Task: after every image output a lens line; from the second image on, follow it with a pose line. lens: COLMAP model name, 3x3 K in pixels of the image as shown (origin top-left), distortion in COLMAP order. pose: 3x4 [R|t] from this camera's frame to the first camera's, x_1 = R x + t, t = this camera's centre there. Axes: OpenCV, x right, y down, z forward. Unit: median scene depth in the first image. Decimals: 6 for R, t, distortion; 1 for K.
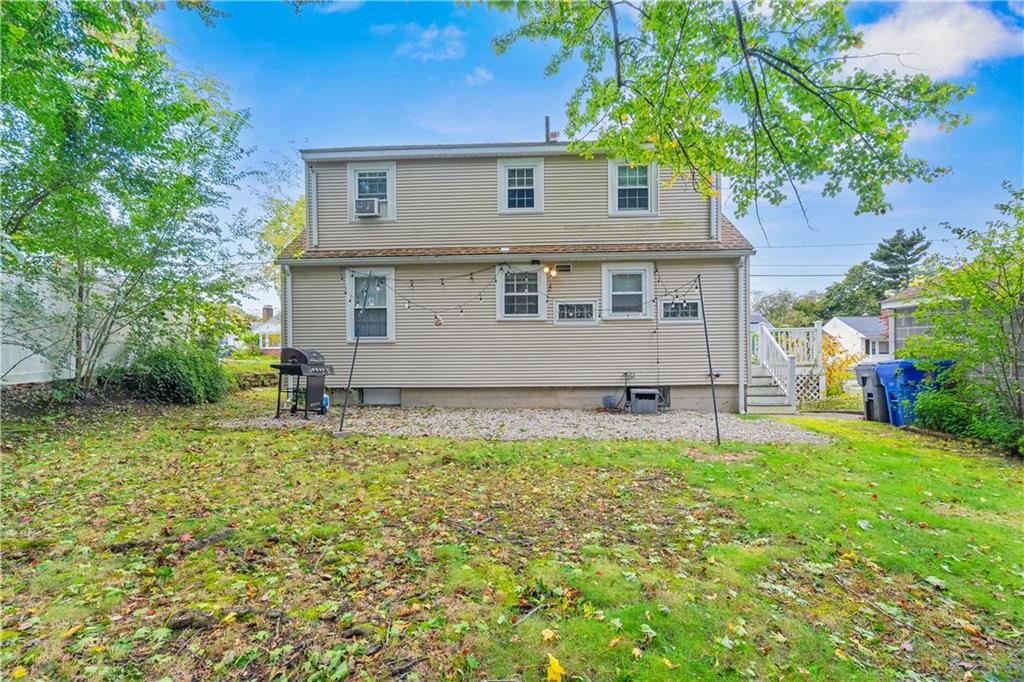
lens RADIAL K [[464.1, 0, 519.3], [0, 464.1, 356.7], [0, 0, 1]] dist [0.000910, 0.000168]
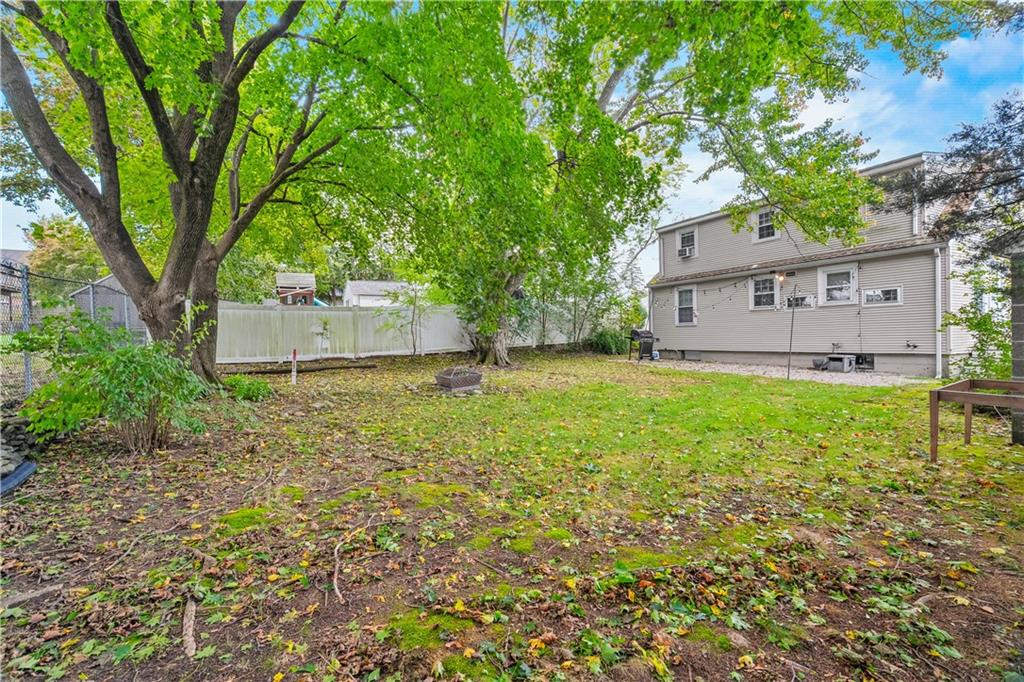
lens RADIAL K [[464.1, 0, 512.9], [0, 464.1, 343.4], [0, 0, 1]] dist [0.000910, 0.000168]
pose [[0.527347, 0.010690, -0.849583, 0.906455], [0.014984, 0.999648, 0.021879, -0.010519], [0.849518, -0.024268, 0.527002, -0.576132]]
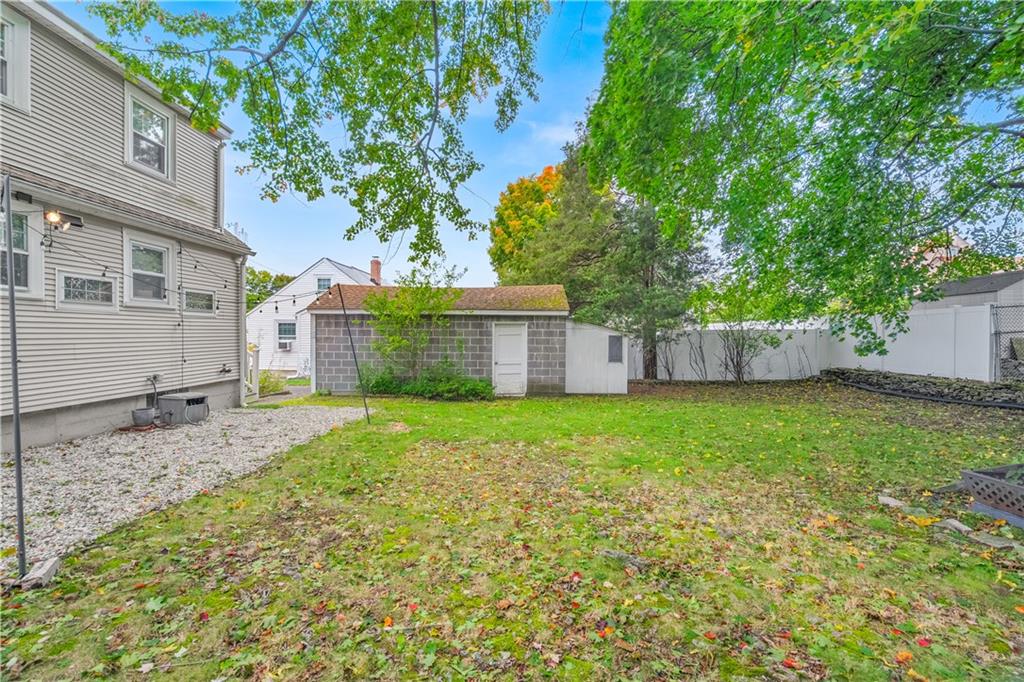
lens RADIAL K [[464.1, 0, 511.9], [0, 464.1, 339.7], [0, 0, 1]] dist [0.000910, 0.000168]
pose [[-0.004436, -0.000961, 0.999990, -0.545170], [-0.002948, 0.999995, 0.000948, -0.028206], [-0.999986, -0.002943, -0.004439, 0.395673]]
